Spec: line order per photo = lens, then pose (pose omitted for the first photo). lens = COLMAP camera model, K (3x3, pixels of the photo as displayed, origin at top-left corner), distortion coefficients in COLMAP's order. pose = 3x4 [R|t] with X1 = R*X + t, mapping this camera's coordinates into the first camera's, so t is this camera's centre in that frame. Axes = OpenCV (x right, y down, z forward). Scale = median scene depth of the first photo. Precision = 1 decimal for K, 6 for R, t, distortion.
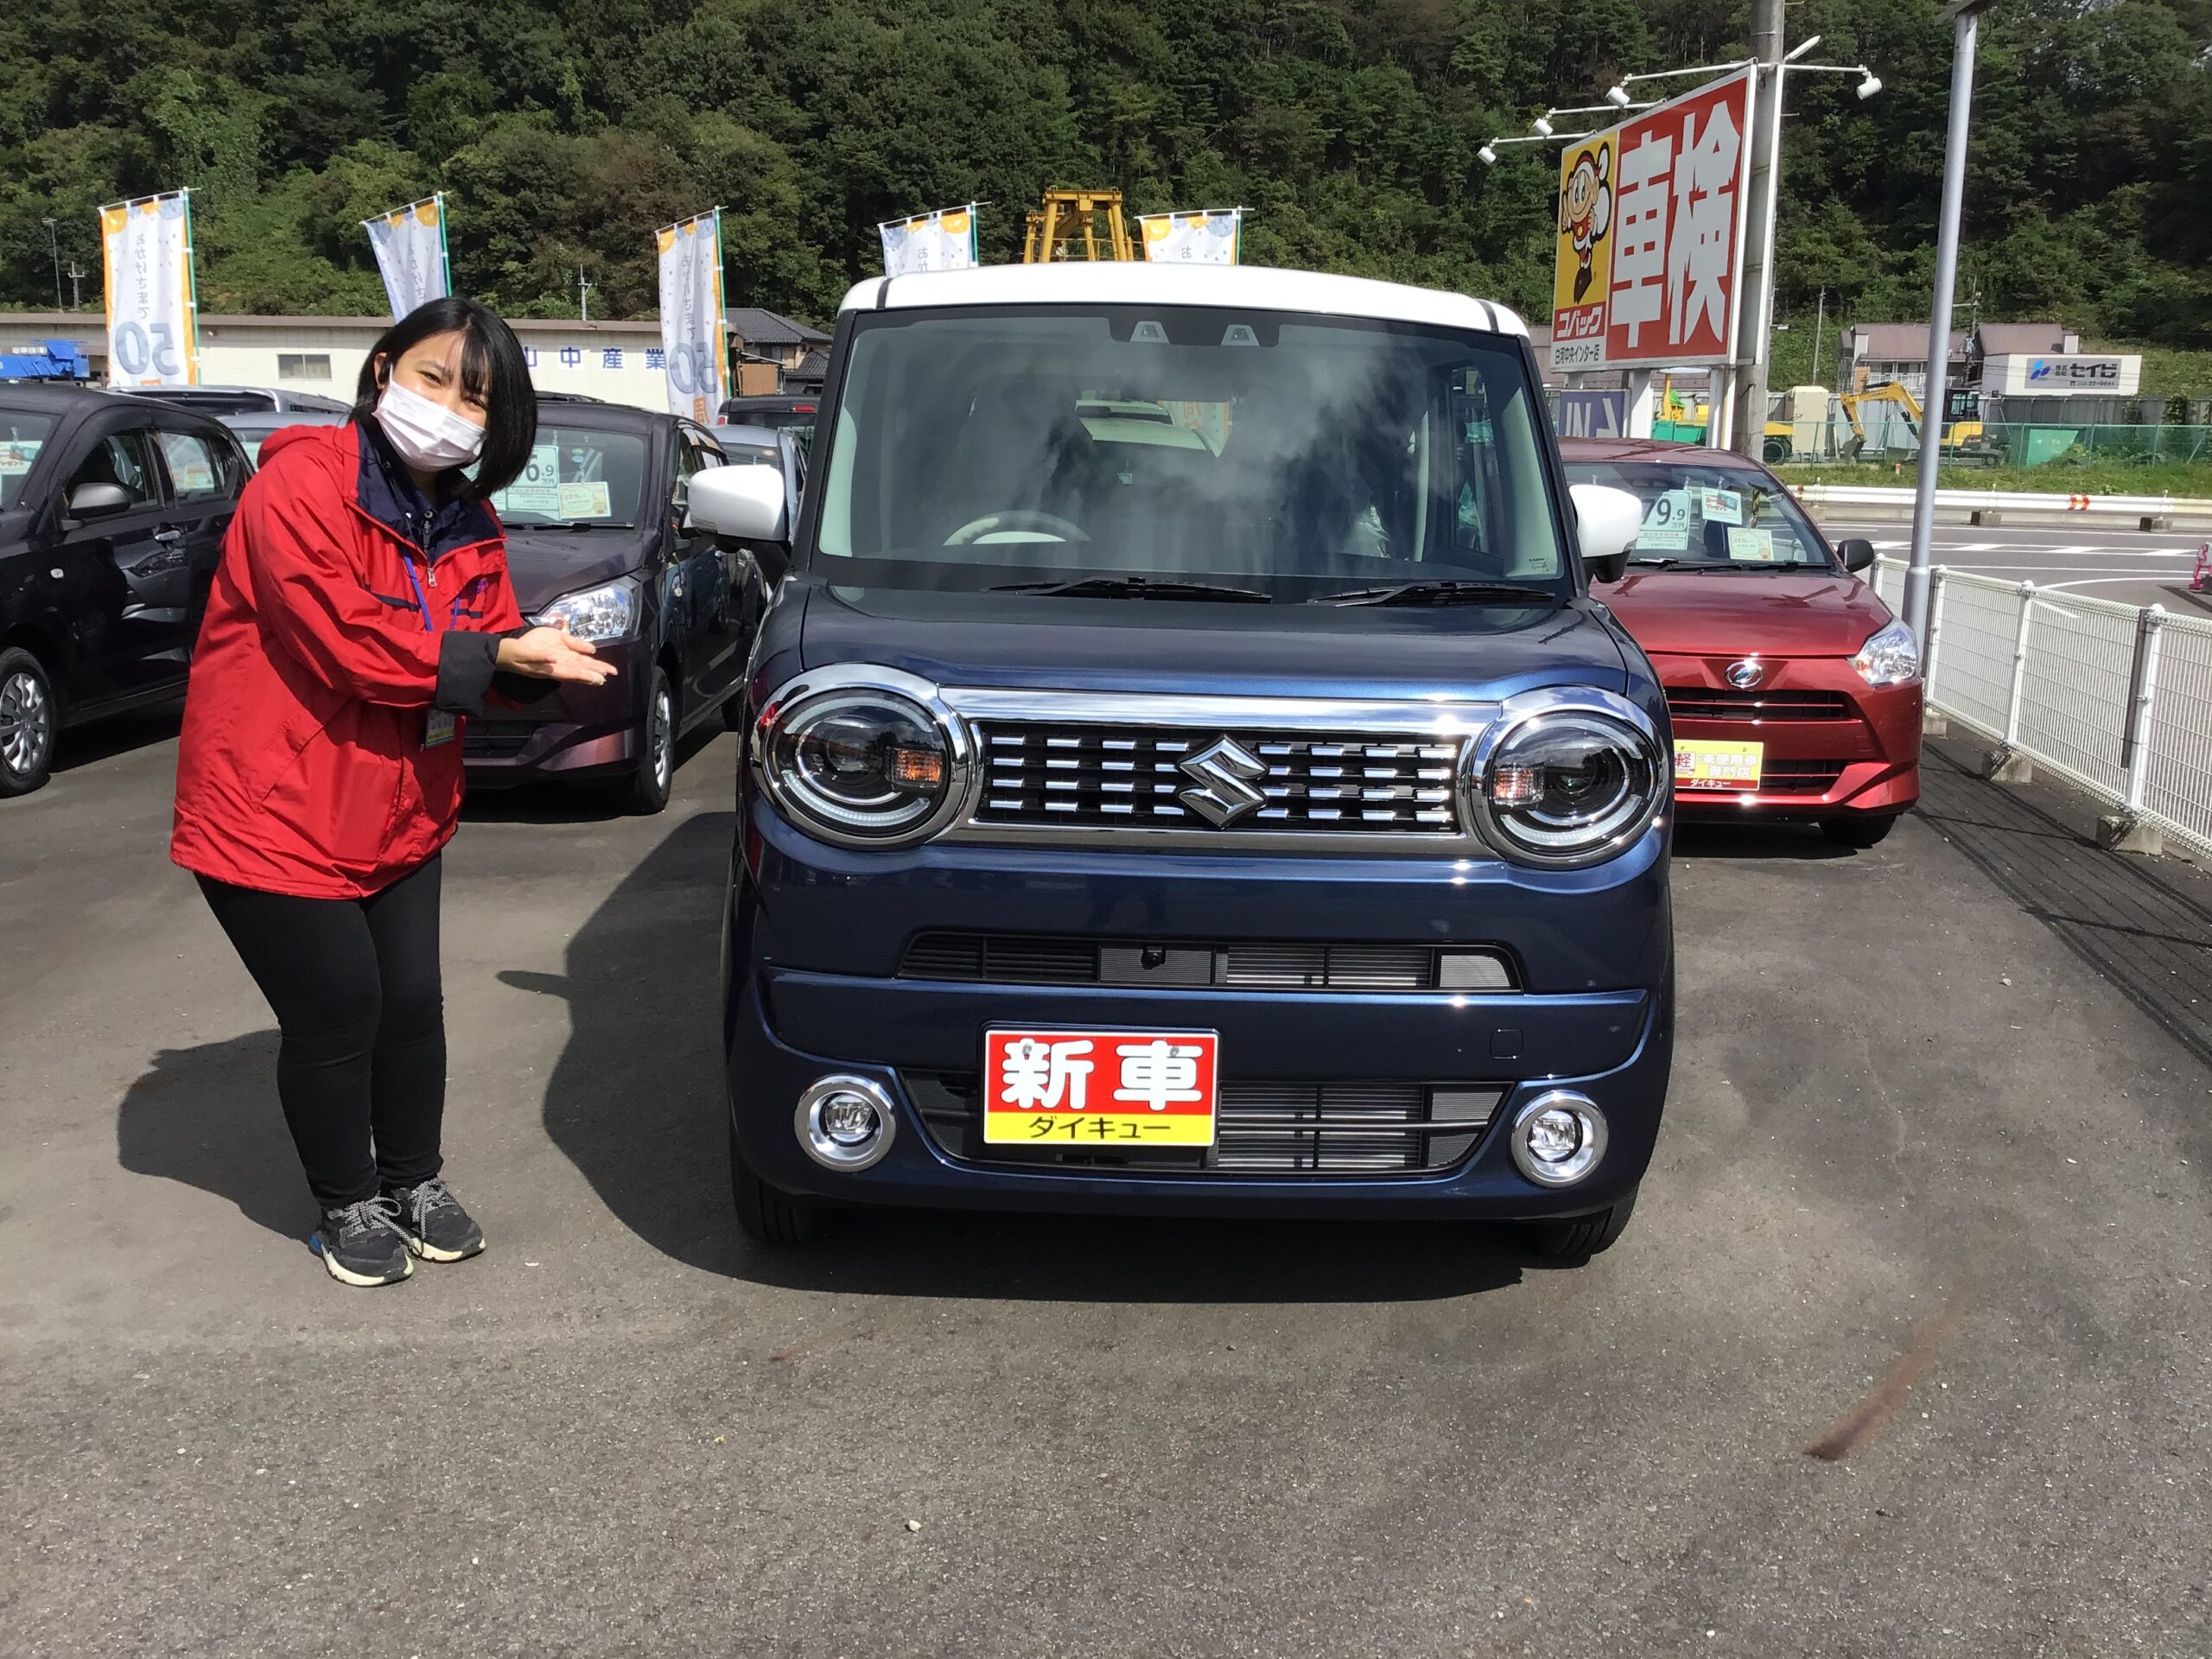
lens RADIAL K [[2045.3, 0, 1107.6], [0, 2045.3, 828.2], [0, 0, 1]] dist [-0.008156, 0.000000]
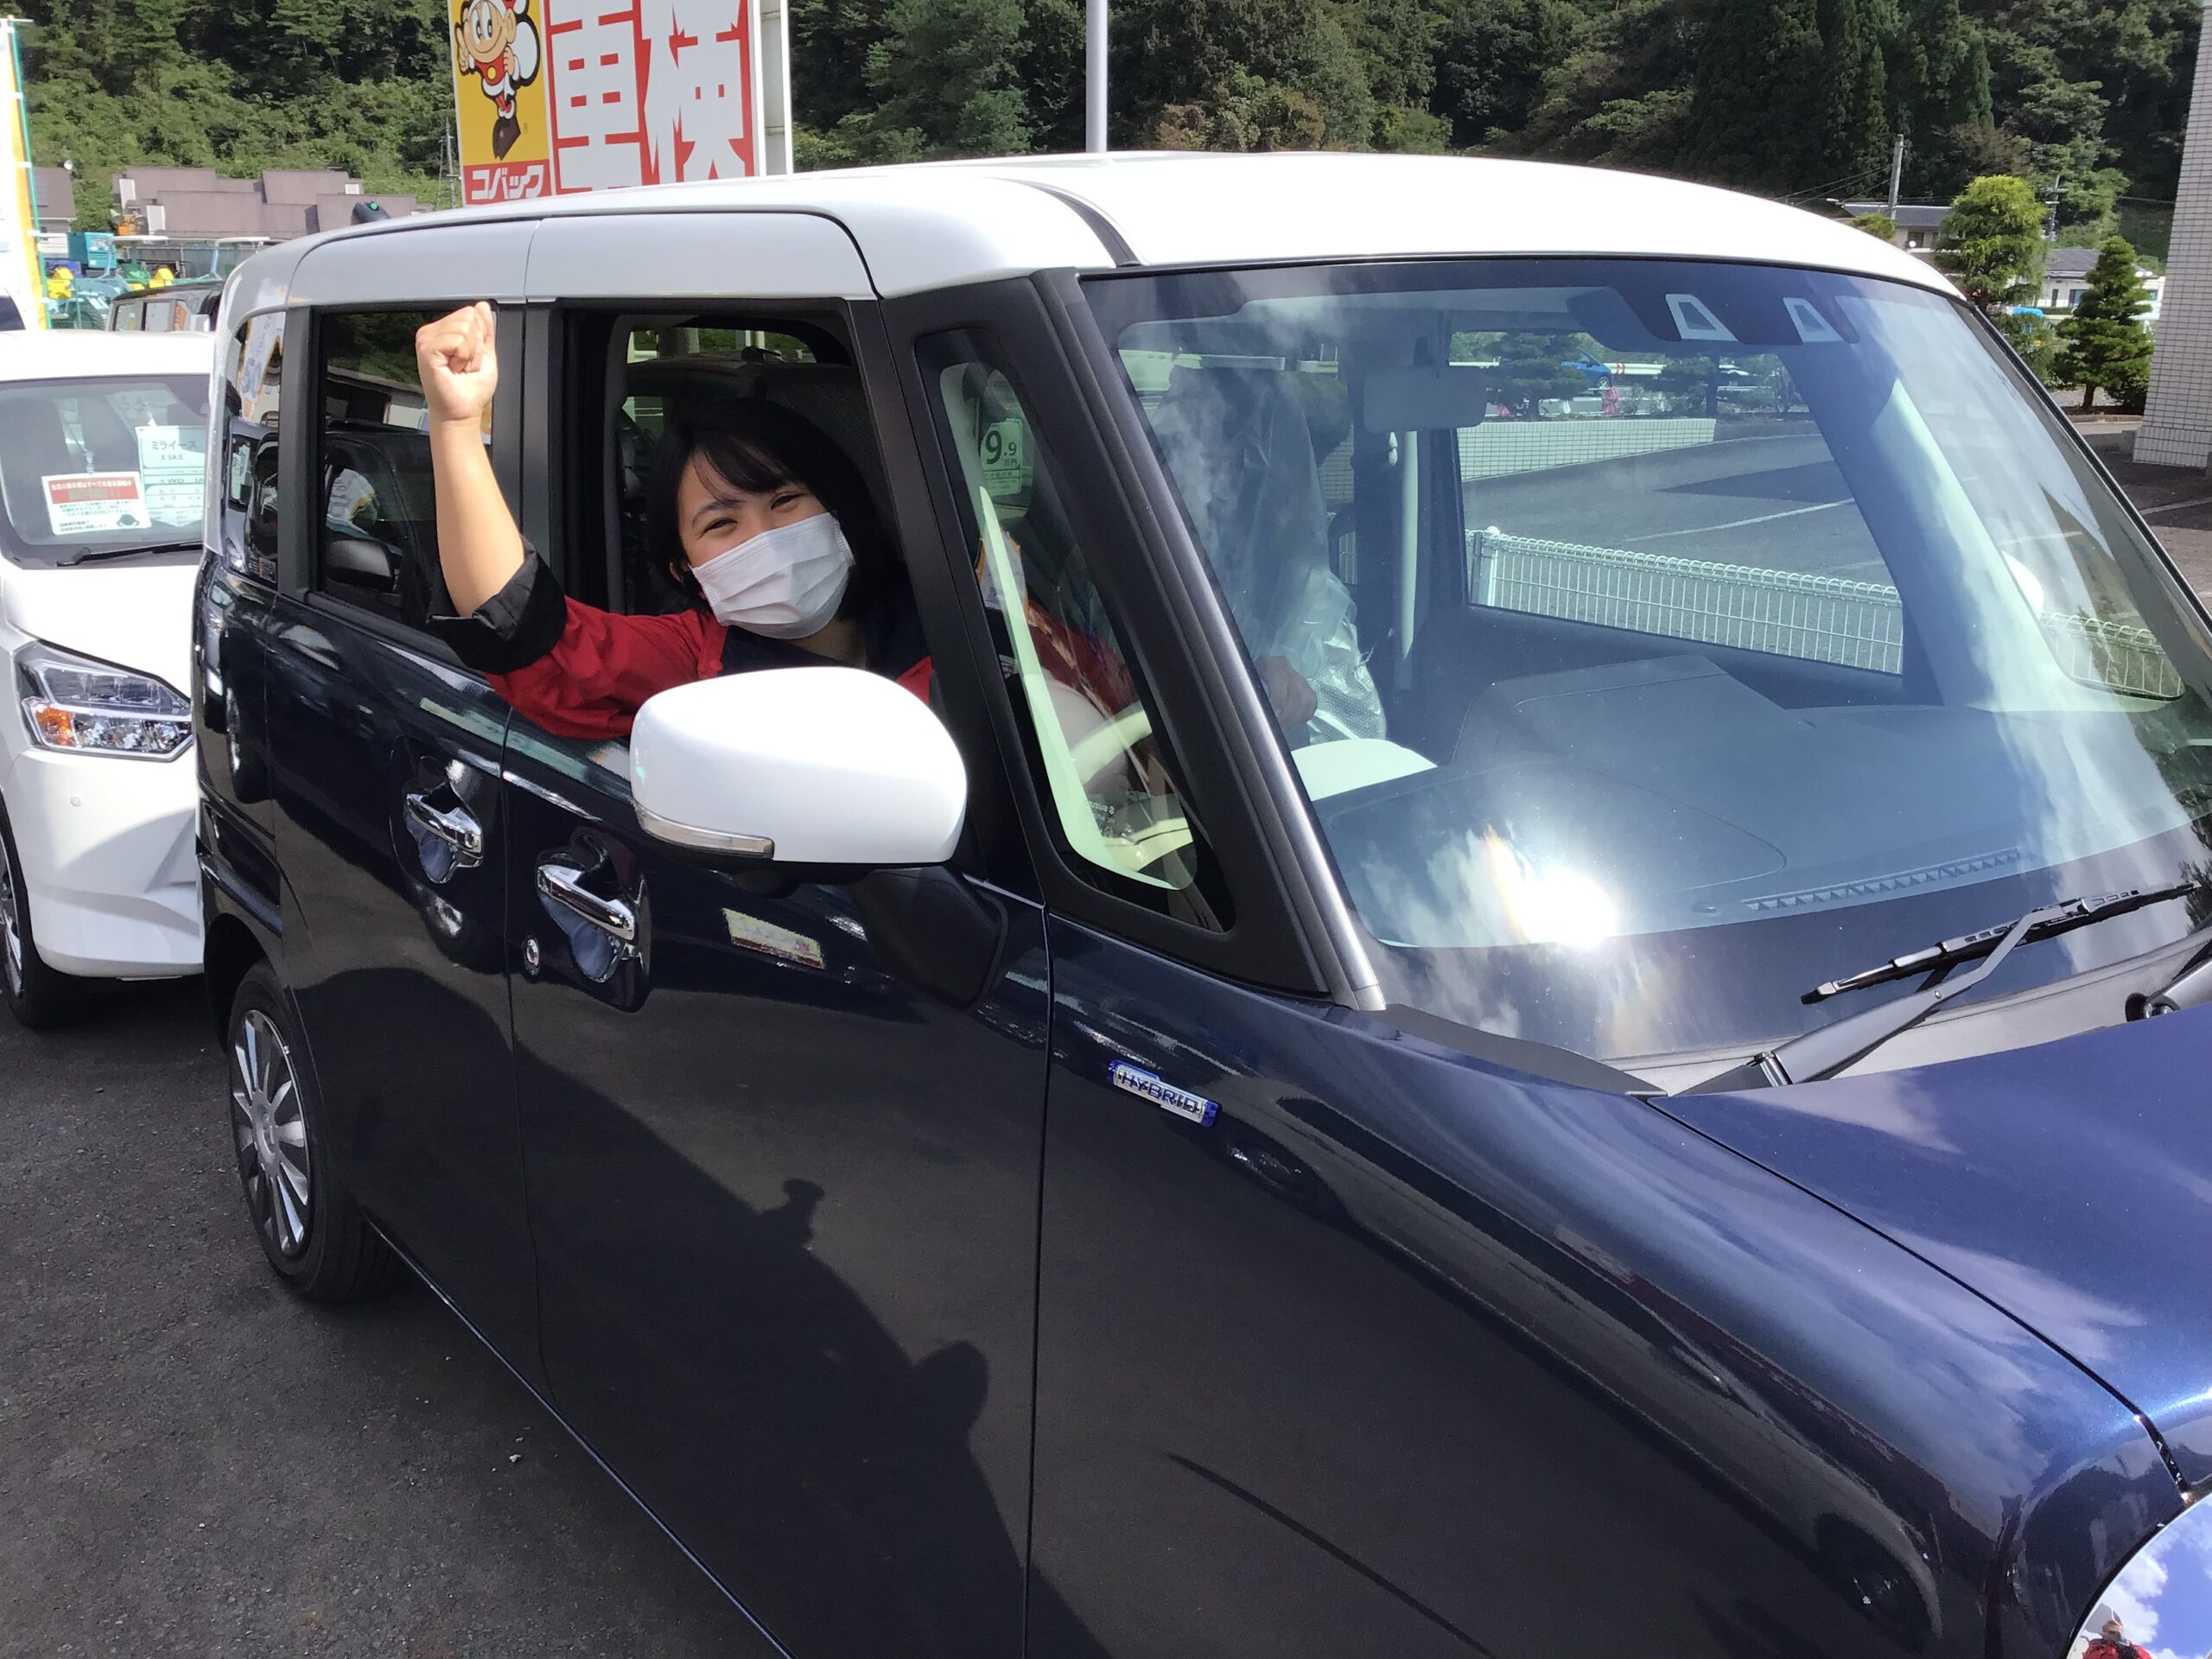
lens RADIAL K [[2045.3, 0, 1104.2], [0, 2045.3, 831.8], [0, 0, 1]] dist [-0.008156, 0.000000]
pose [[0.820831, -0.149154, 0.551352, -0.083804], [0.109886, 0.988507, 0.103820, -0.043000], [-0.560500, -0.024633, 0.827788, 0.155075]]
